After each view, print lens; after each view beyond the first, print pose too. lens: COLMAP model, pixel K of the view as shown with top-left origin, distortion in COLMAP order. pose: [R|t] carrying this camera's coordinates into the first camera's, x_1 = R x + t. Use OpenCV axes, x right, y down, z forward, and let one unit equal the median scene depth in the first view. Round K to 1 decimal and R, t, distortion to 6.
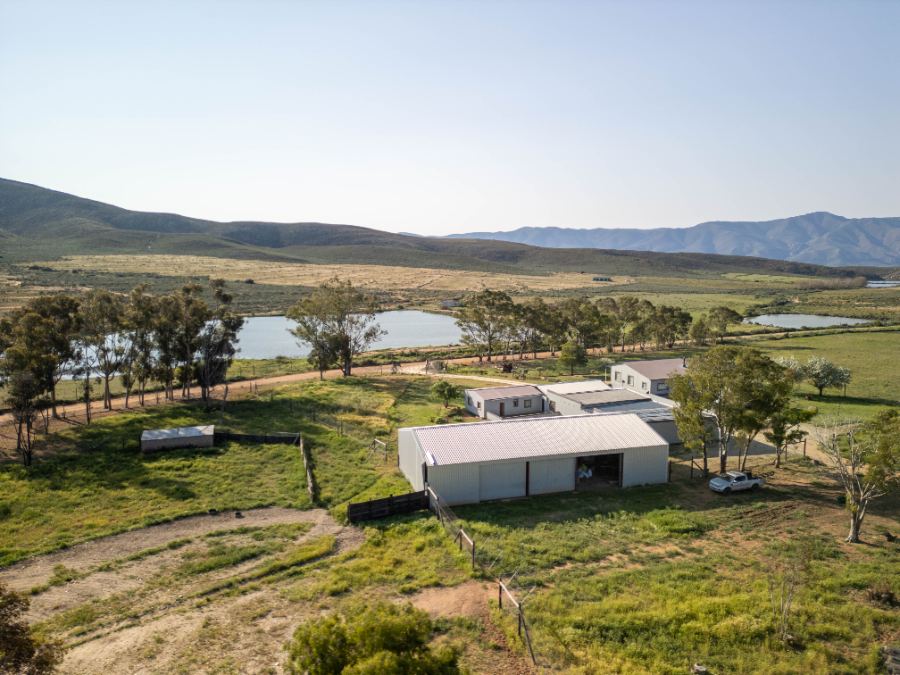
lens RADIAL K [[620.2, 0, 447.3], [0, 620.2, 333.2], [0, 0, 1]] dist [0.048508, -0.051092]
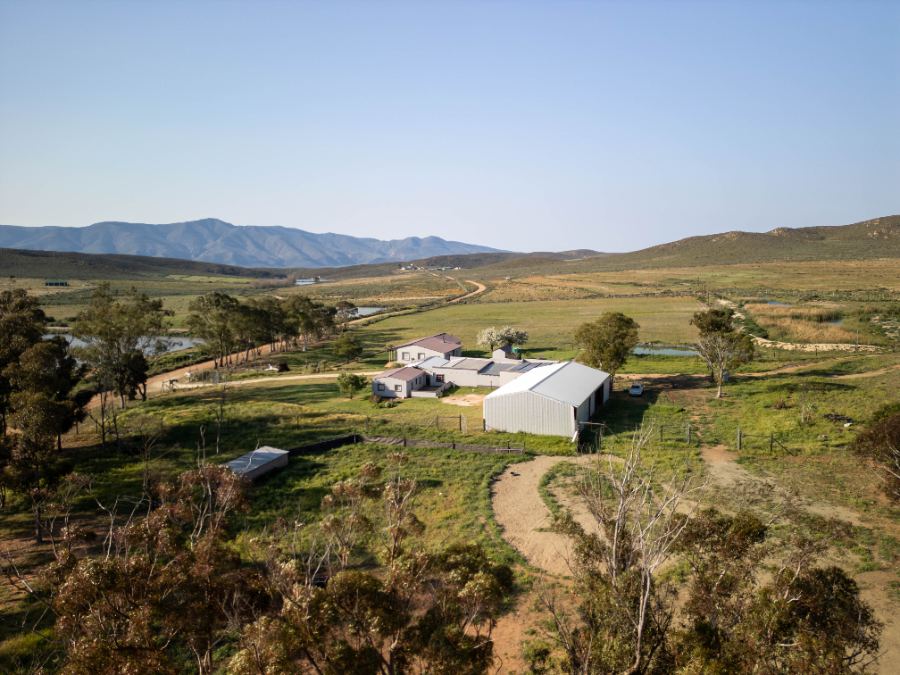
lens RADIAL K [[620.2, 0, 449.4], [0, 620.2, 337.9], [0, 0, 1]] dist [0.048508, -0.051092]
pose [[0.621455, -0.095125, 0.777653, -0.483391], [0.091969, 0.994596, 0.048165, -0.013092], [-0.778033, 0.041588, 0.626846, 0.133339]]
